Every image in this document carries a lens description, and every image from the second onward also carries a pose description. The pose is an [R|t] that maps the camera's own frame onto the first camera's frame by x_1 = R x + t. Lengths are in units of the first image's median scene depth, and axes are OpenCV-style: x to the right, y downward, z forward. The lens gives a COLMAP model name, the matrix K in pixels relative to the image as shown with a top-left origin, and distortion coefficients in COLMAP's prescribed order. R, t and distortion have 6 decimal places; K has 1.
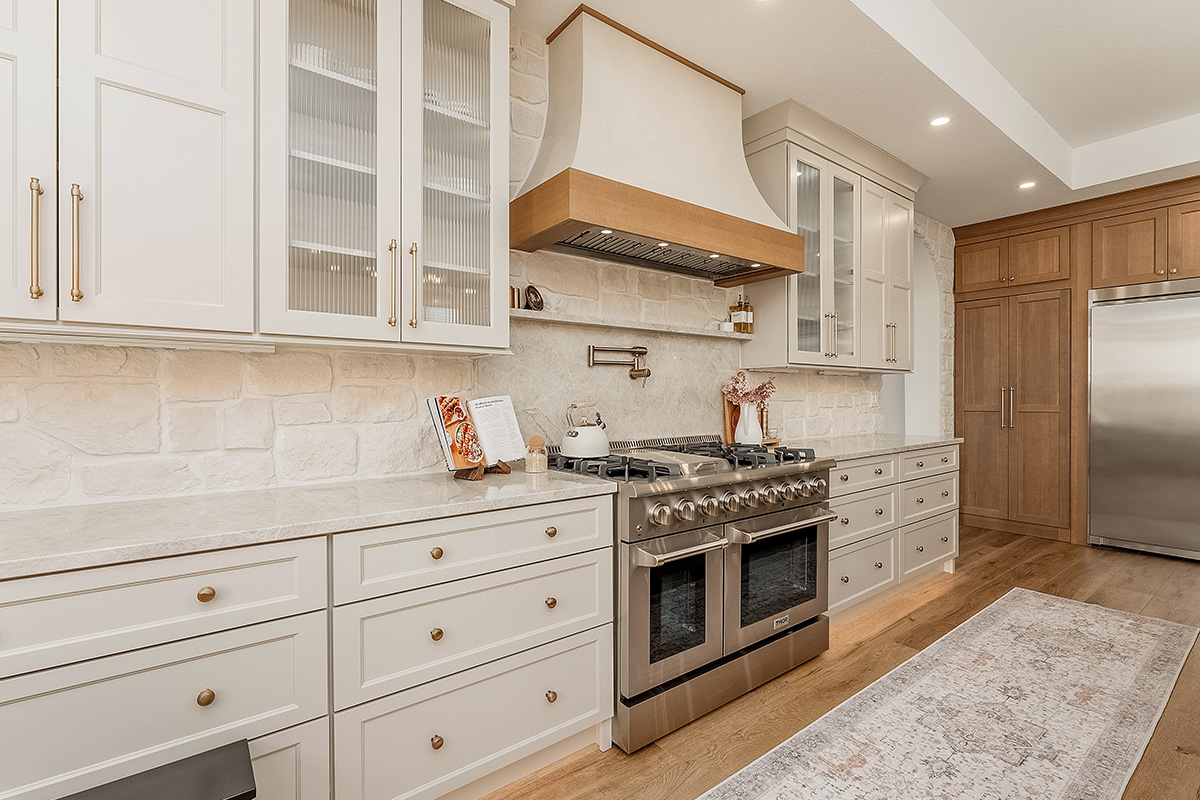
lens RADIAL K [[547.0, 0, 595.5], [0, 547.0, 399.7], [0, 0, 1]] dist [-0.001110, -0.000248]
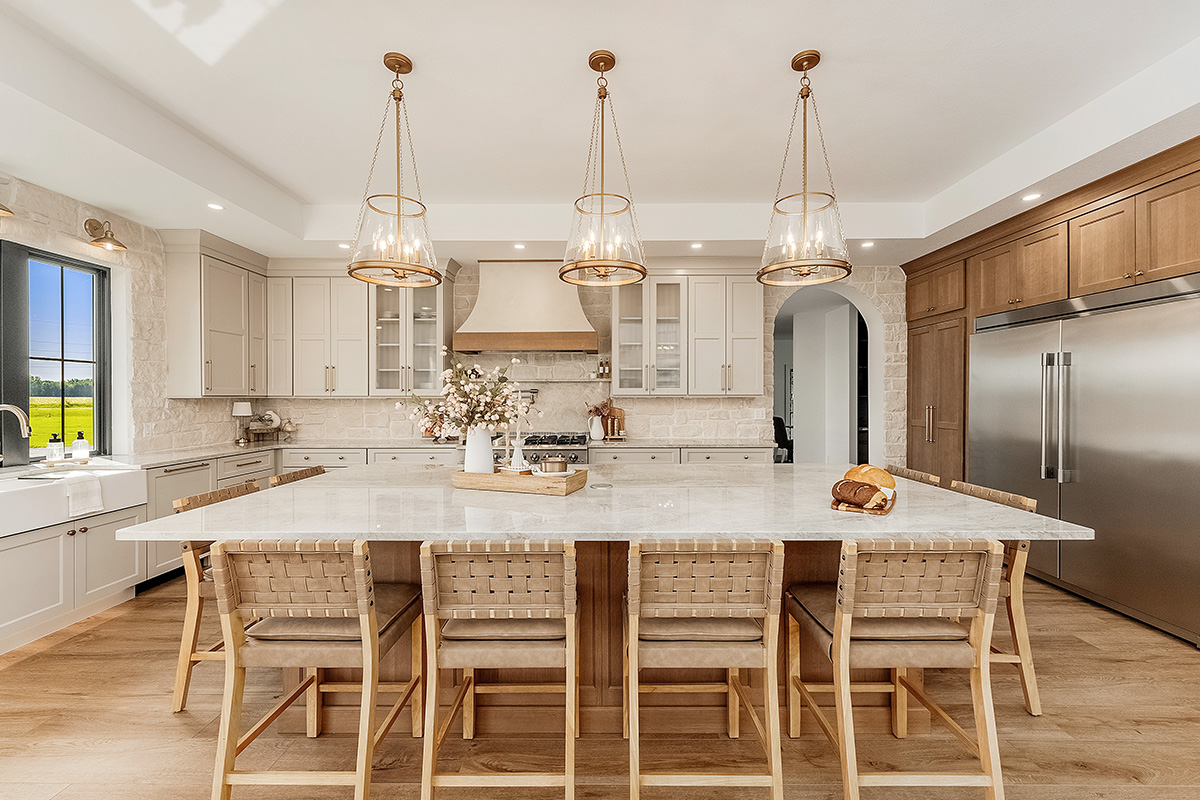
lens RADIAL K [[489.1, 0, 598.5], [0, 489.1, 399.8], [0, 0, 1]] dist [0.001694, 0.000202]
pose [[0.789665, 0.005785, -0.613512, 1.745866], [-0.004403, 0.999983, 0.003761, -0.074554], [0.613523, -0.000269, 0.789677, -0.447924]]
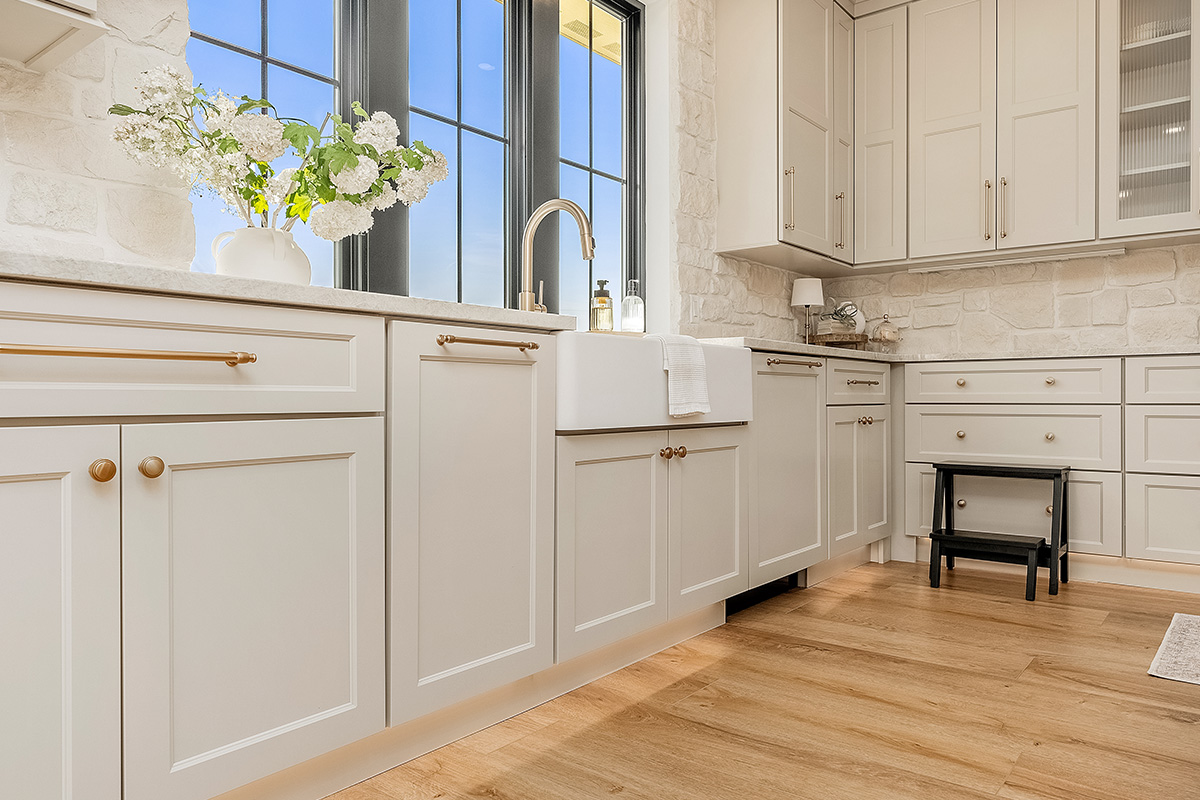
lens RADIAL K [[817.2, 0, 600.0], [0, 817.2, 400.0], [0, 0, 1]] dist [-0.000882, -0.001693]
pose [[0.245612, 0.005221, -0.969354, 0.820647], [-0.003464, 0.999984, 0.004508, 0.210455], [0.969362, 0.002250, 0.245626, -0.596234]]
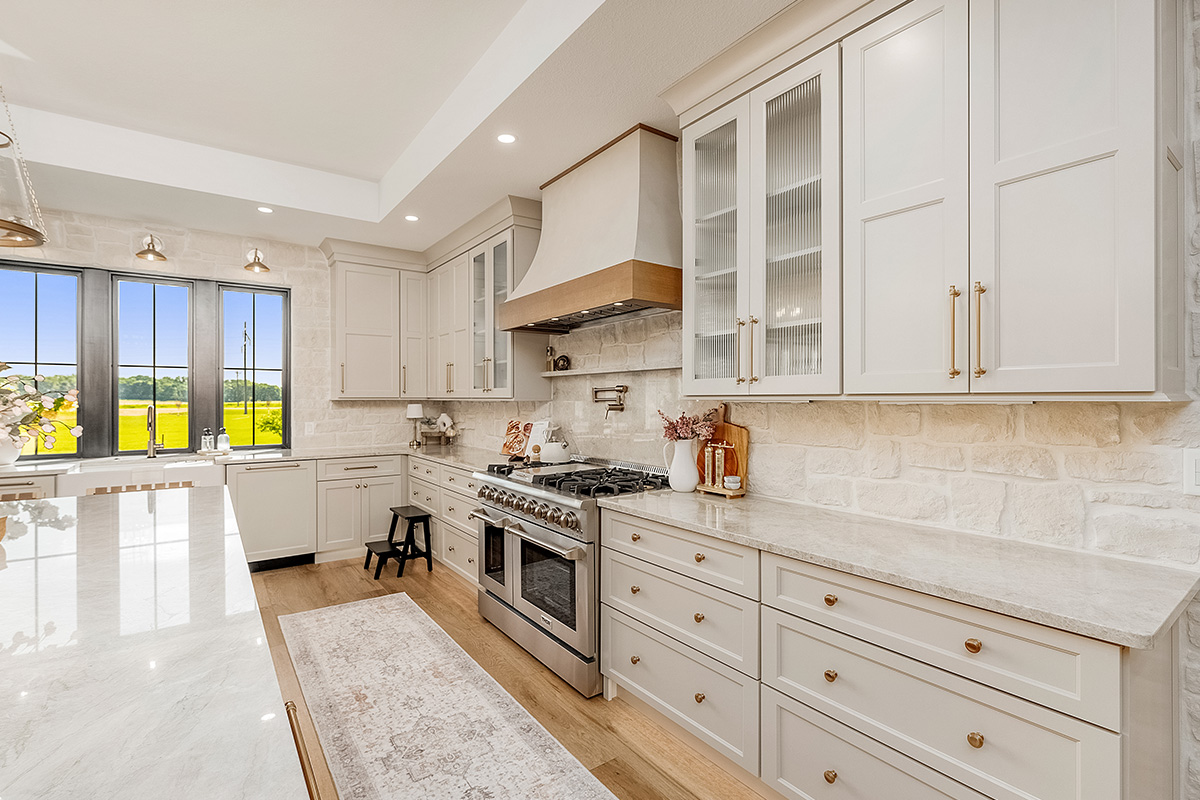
lens RADIAL K [[550.6, 0, 601.4], [0, 550.6, 398.5], [0, 0, 1]] dist [-0.000273, 0.000009]
pose [[-0.026103, 0.003340, -0.999654, 1.557693], [-0.004027, 0.999986, 0.003446, -0.084562], [0.999651, 0.004115, -0.026089, 1.169181]]
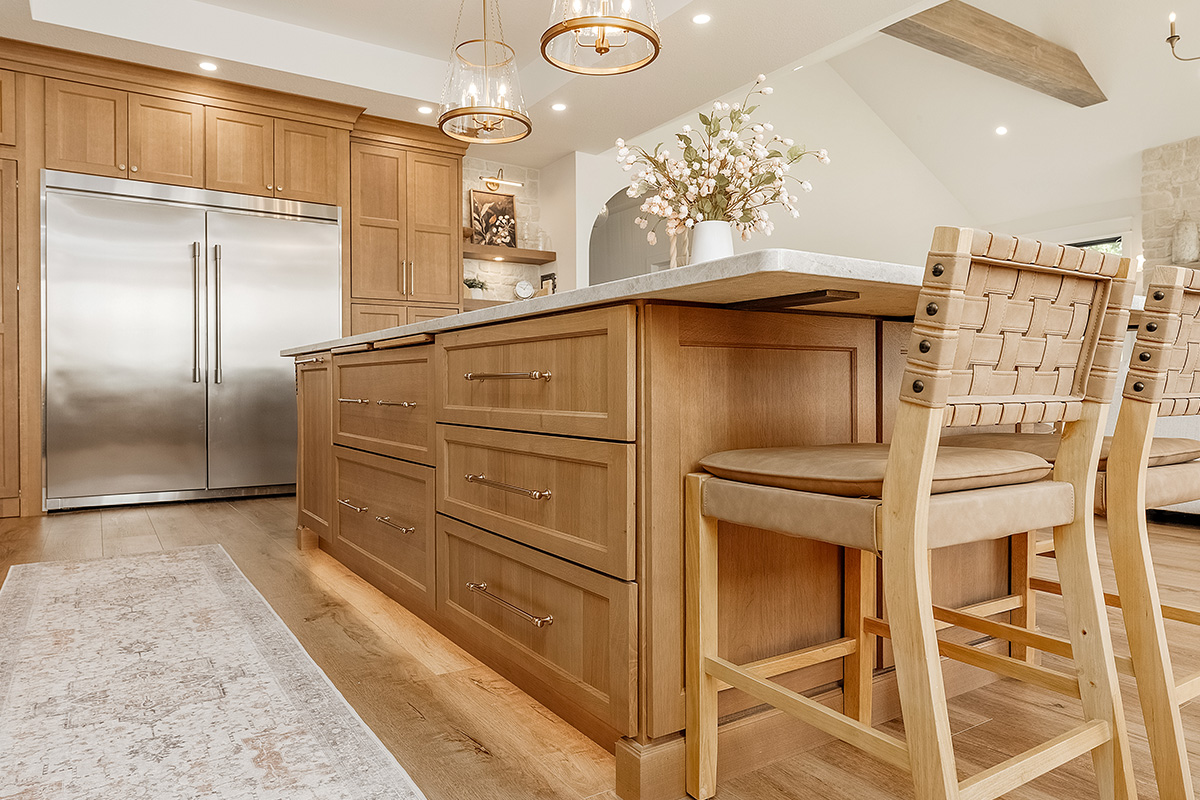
lens RADIAL K [[775.7, 0, 601.3], [0, 775.7, 390.4], [0, 0, 1]] dist [0.001220, -0.000483]
pose [[0.072992, 0.001256, 0.997332, -0.169738], [0.010823, 0.999939, -0.002052, 0.210185], [-0.997274, 0.010944, 0.072974, 0.325869]]
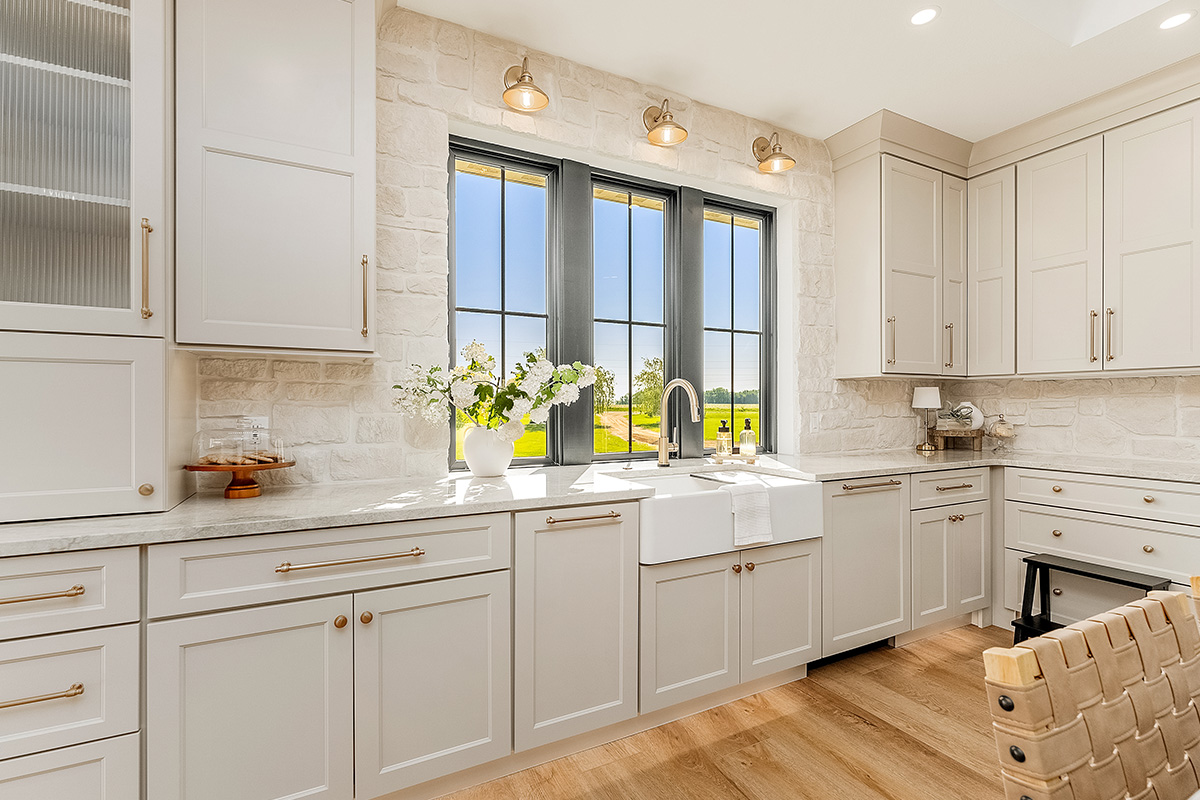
lens RADIAL K [[539.1, 0, 598.8], [0, 539.1, 405.4], [0, 0, 1]] dist [-0.000939, 0.000193]
pose [[-0.173370, 0.003848, -0.984849, 0.845933], [-0.003097, 0.999985, 0.004452, -0.001460], [0.984852, 0.003822, -0.173356, -0.357480]]
